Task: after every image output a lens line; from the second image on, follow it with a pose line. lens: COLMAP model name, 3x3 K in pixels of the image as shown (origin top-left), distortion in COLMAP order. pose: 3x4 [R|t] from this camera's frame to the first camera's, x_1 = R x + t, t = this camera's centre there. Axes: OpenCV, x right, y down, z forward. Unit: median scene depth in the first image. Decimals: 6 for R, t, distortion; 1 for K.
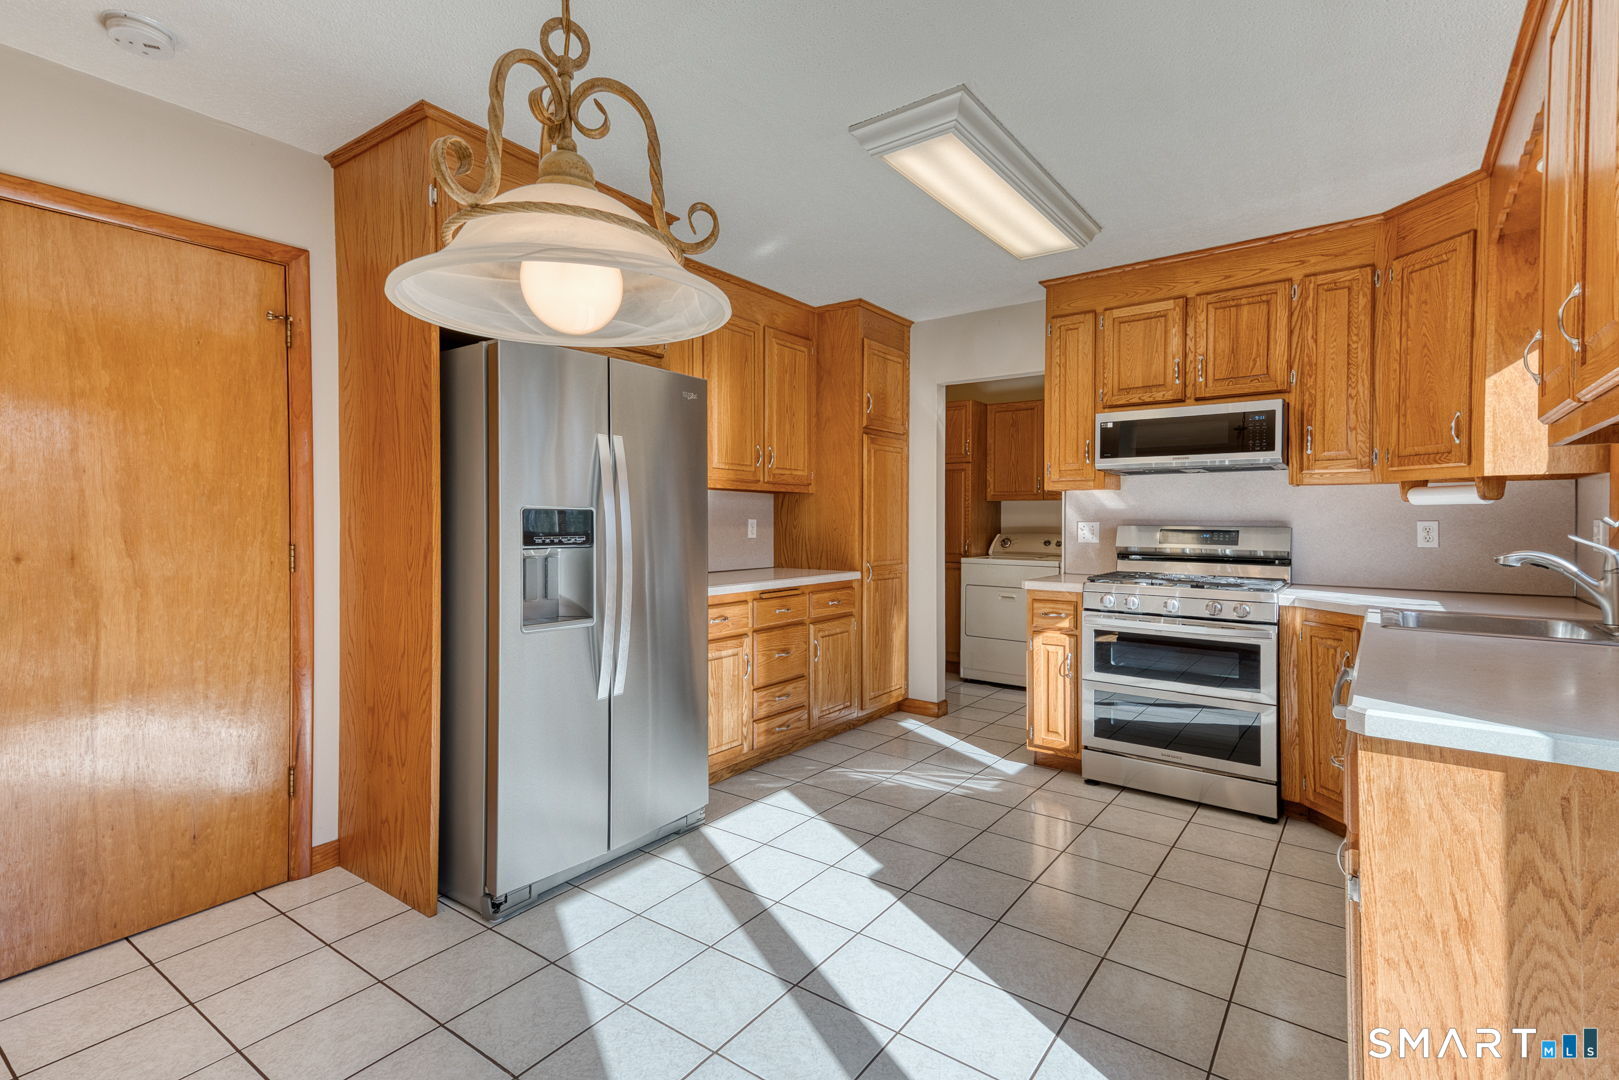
lens RADIAL K [[776.6, 0, 805.9], [0, 776.6, 523.7], [0, 0, 1]] dist [0.040393, 0.000092]
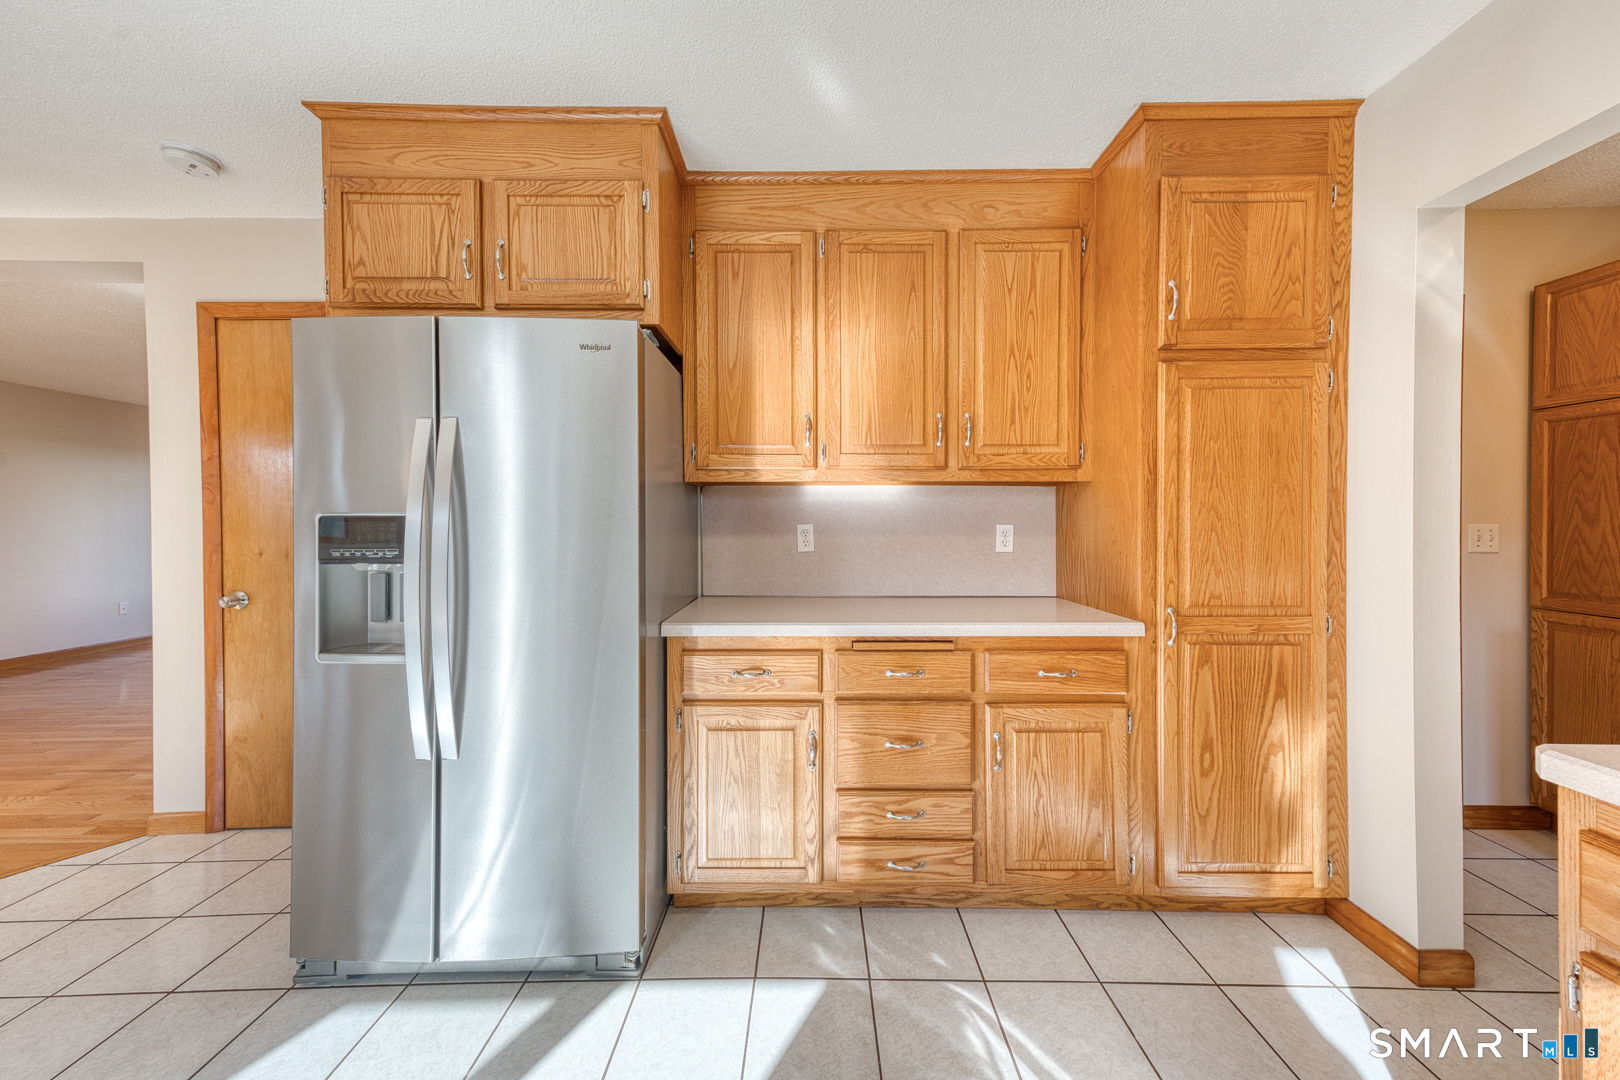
lens RADIAL K [[584.6, 0, 811.2], [0, 584.6, 526.5], [0, 0, 1]] dist [0.018944, -0.000323]
pose [[0.583246, 0.000283, -0.812295, 0.313496], [-0.000531, 1.000000, -0.000033, -0.004917], [0.812295, 0.000451, 0.583247, 0.690959]]
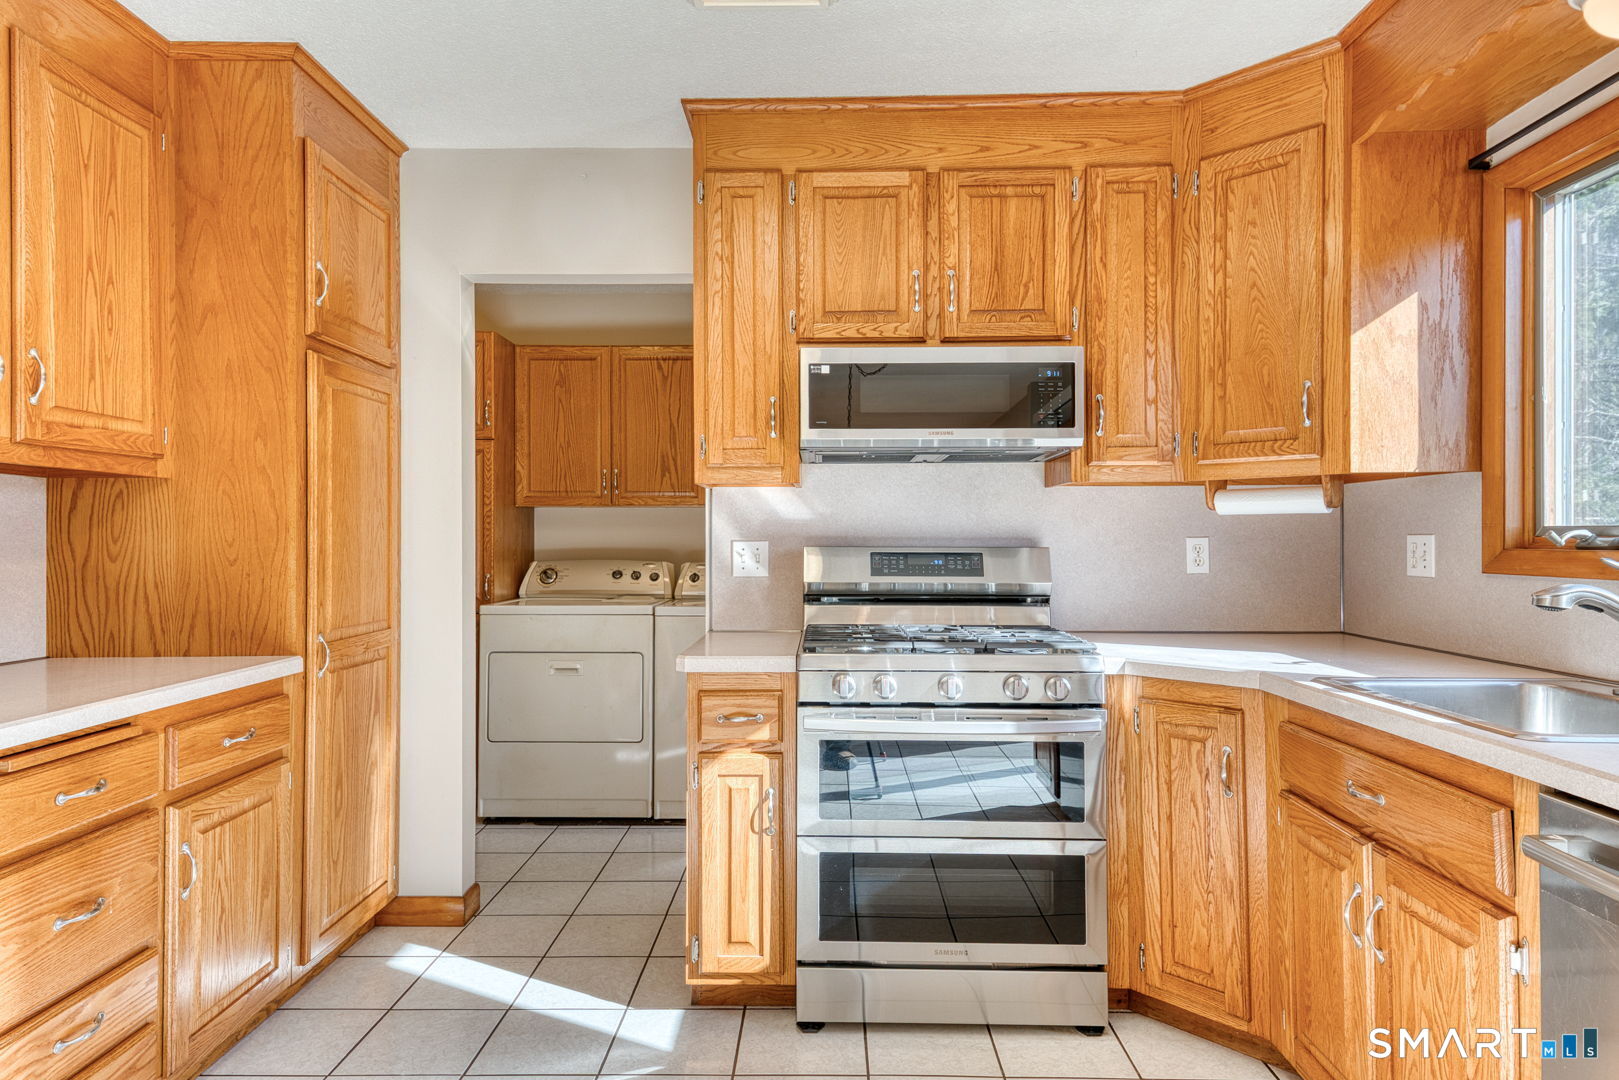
lens RADIAL K [[965.0, 0, 827.3], [0, 965.0, 530.4], [0, 0, 1]] dist [0.039281, -0.003763]
pose [[0.807863, -0.000715, 0.589370, -0.020150], [0.007561, 0.999930, -0.009150, -0.003754], [-0.589322, 0.011848, 0.807811, 0.436022]]
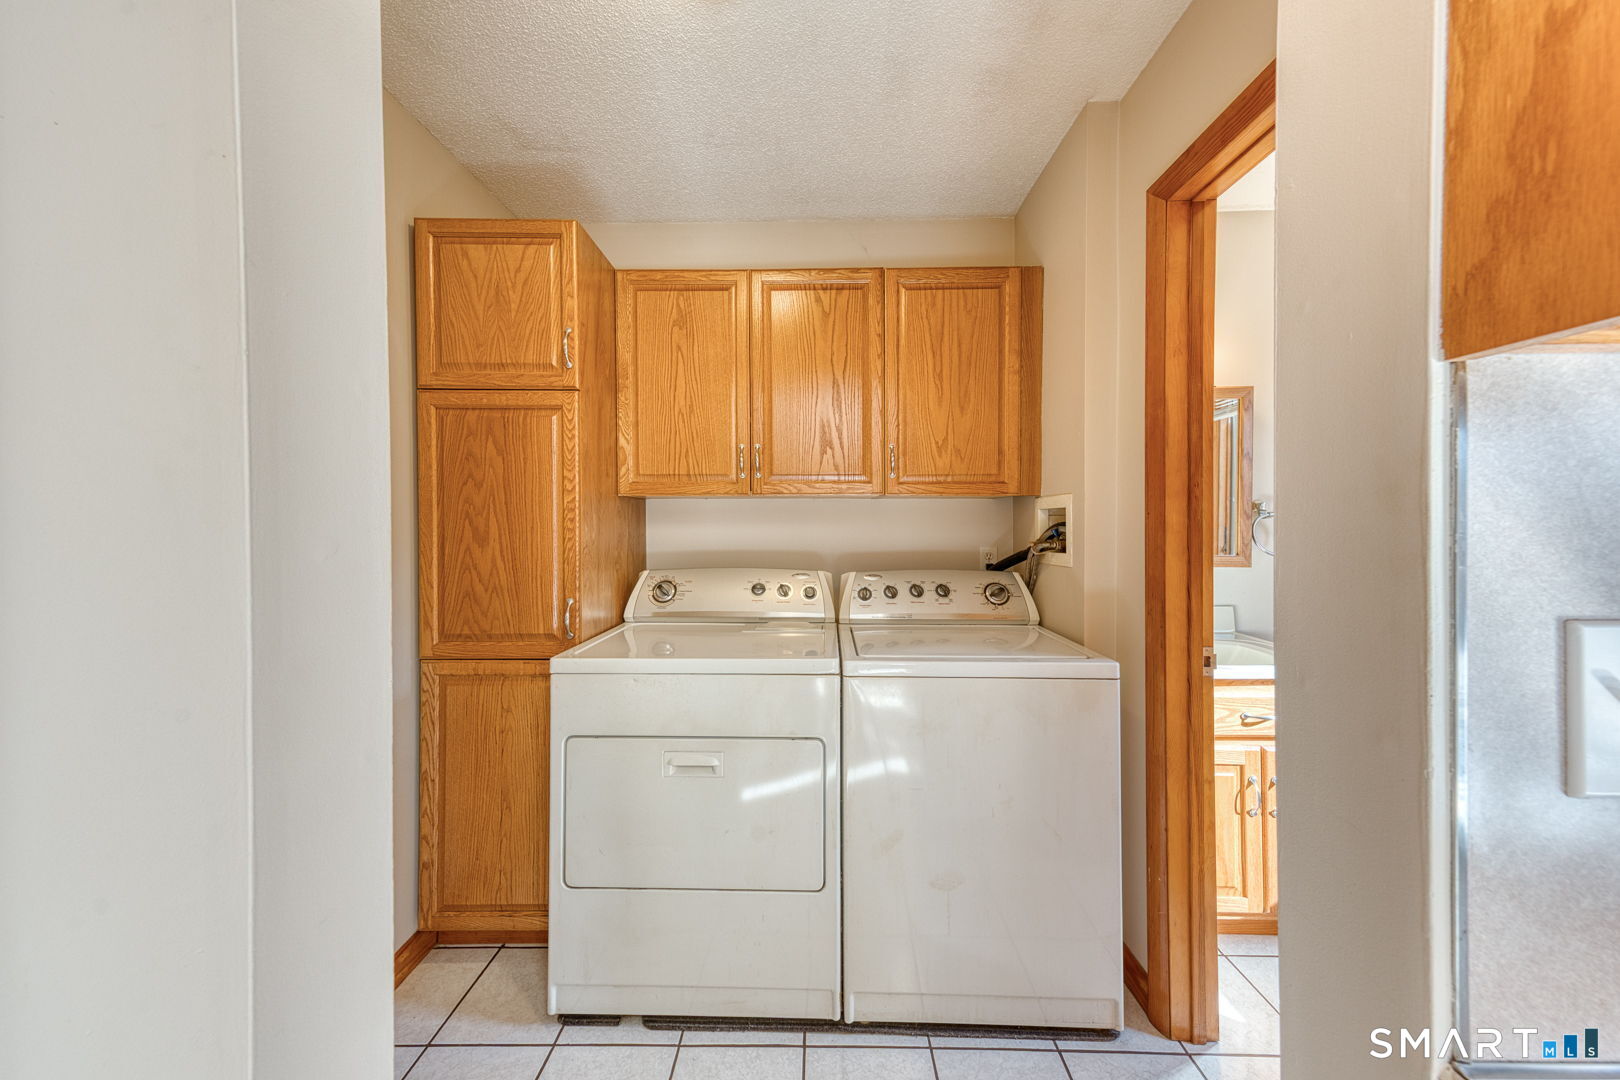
lens RADIAL K [[541.3, 0, 817.7], [0, 541.3, 528.9], [0, 0, 1]] dist [0.017453, 0.000022]
pose [[0.811782, -0.011870, 0.583840, 0.245032], [0.009641, 0.999930, 0.006925, -0.020184], [-0.583881, 0.000007, 0.811839, 1.158881]]
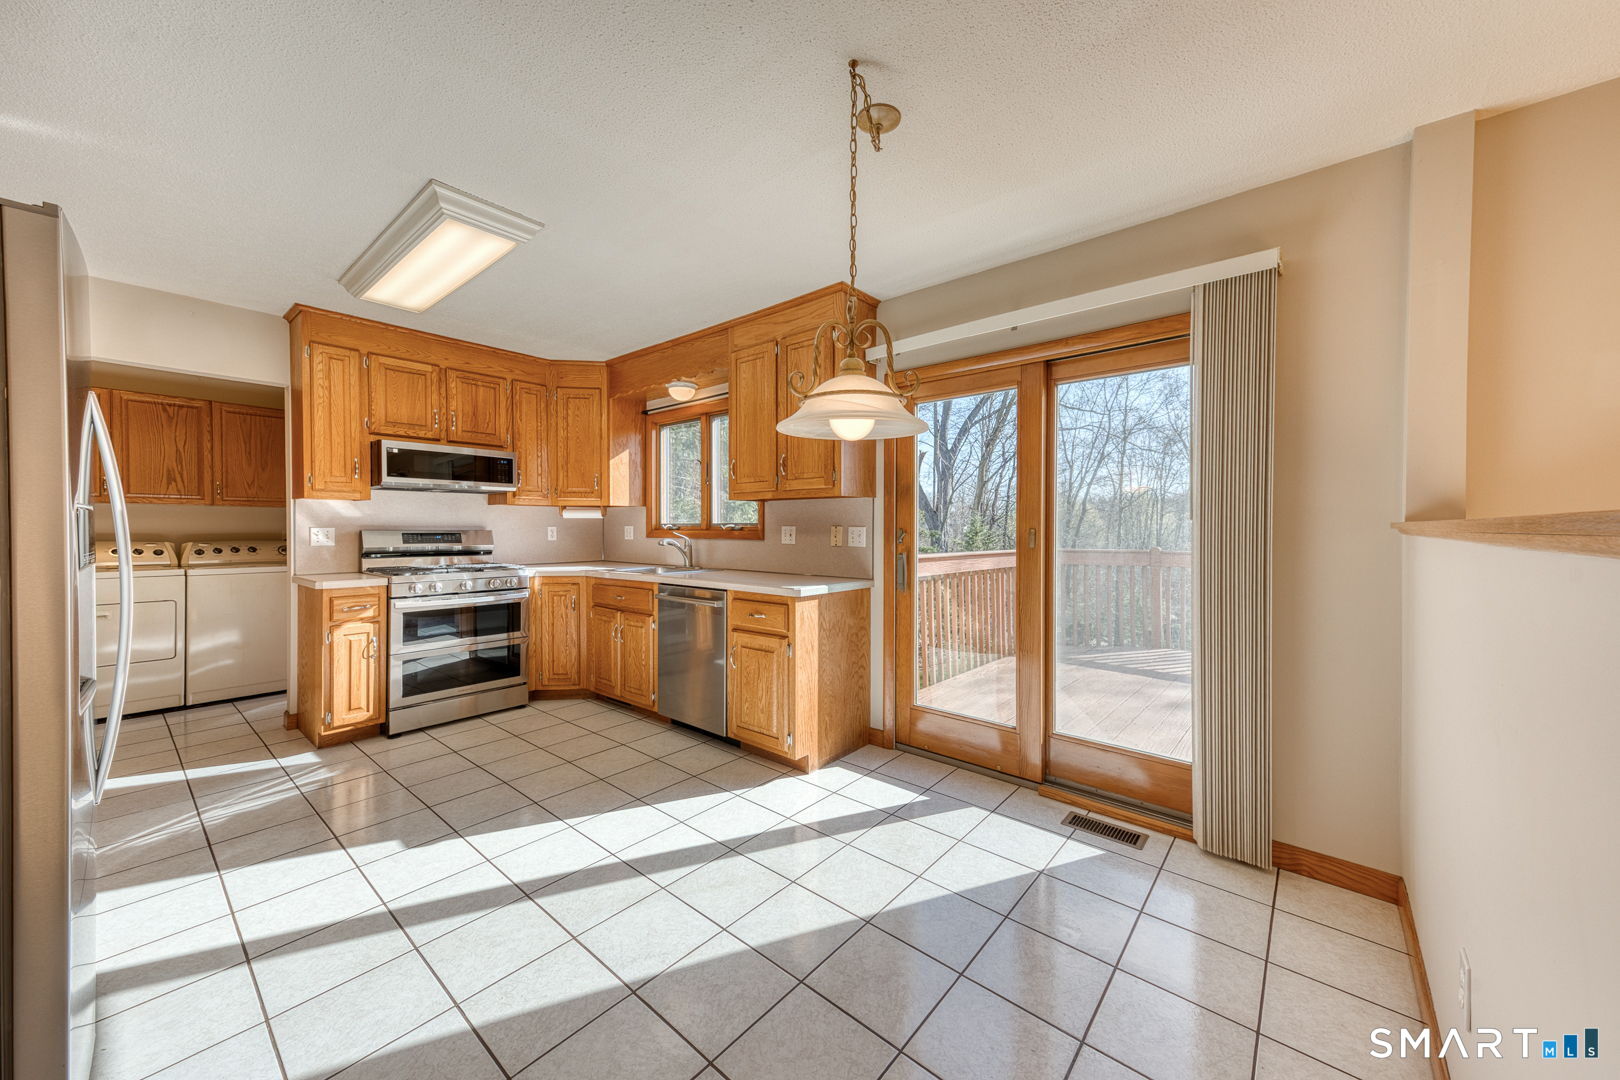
lens RADIAL K [[579.5, 0, 814.4], [0, 579.5, 532.5], [0, 0, 1]] dist [0.019585, 0.000032]
pose [[0.061251, -0.011578, 0.998055, -0.510030], [0.003448, 0.999929, 0.011389, -0.002600], [-0.998116, 0.002744, 0.061287, 0.267591]]
